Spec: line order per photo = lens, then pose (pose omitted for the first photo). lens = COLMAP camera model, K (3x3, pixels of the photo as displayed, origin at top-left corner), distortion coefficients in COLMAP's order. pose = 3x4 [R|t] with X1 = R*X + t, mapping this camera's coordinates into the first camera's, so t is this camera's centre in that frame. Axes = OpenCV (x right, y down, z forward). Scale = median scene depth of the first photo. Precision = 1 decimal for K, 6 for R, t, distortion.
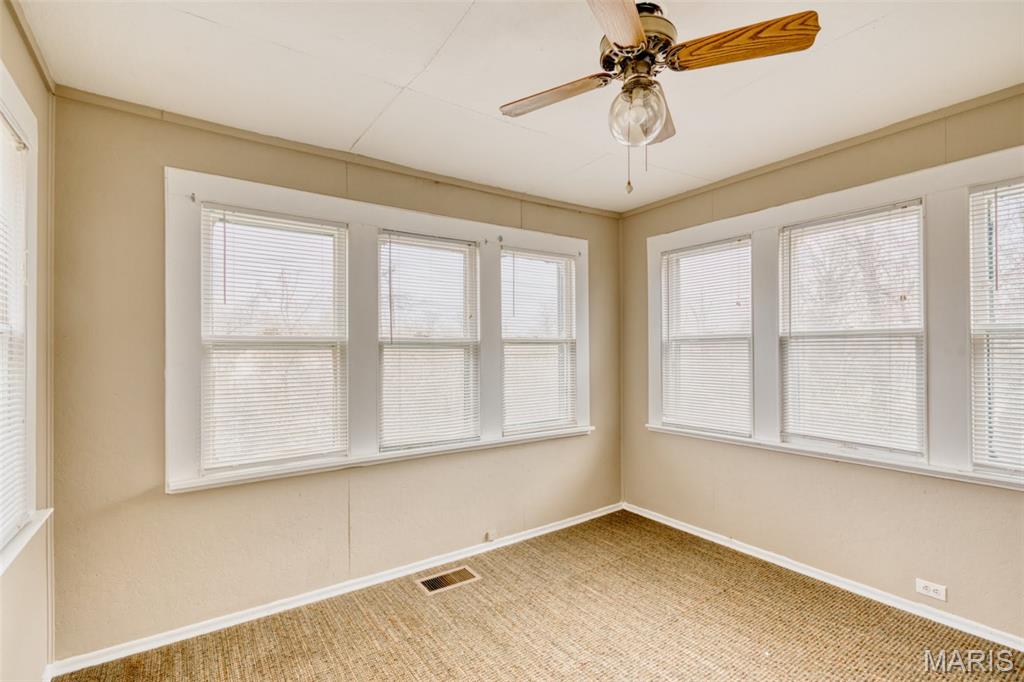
lens RADIAL K [[474.6, 0, 513.1], [0, 474.6, 347.5], [0, 0, 1]] dist [0.000866, -0.000159]
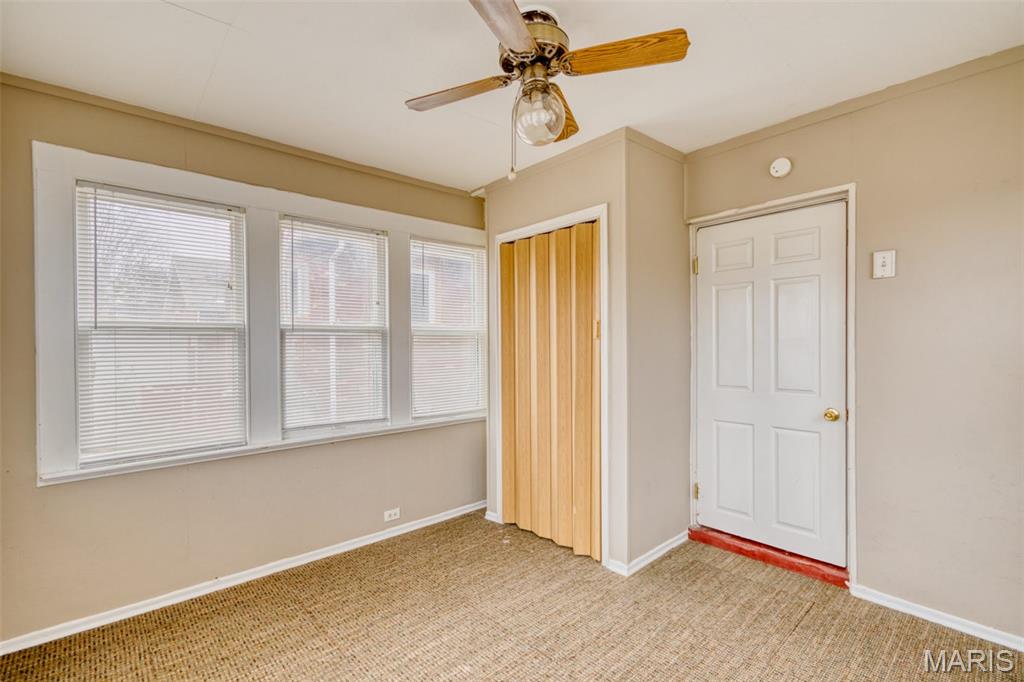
lens RADIAL K [[474.6, 0, 513.1], [0, 474.6, 347.5], [0, 0, 1]] dist [0.000866, -0.000159]
pose [[-0.134444, -0.000506, 0.990921, -0.482103], [0.002319, 0.999997, 0.000825, 0.016374], [-0.990919, 0.002409, -0.134442, 0.736614]]
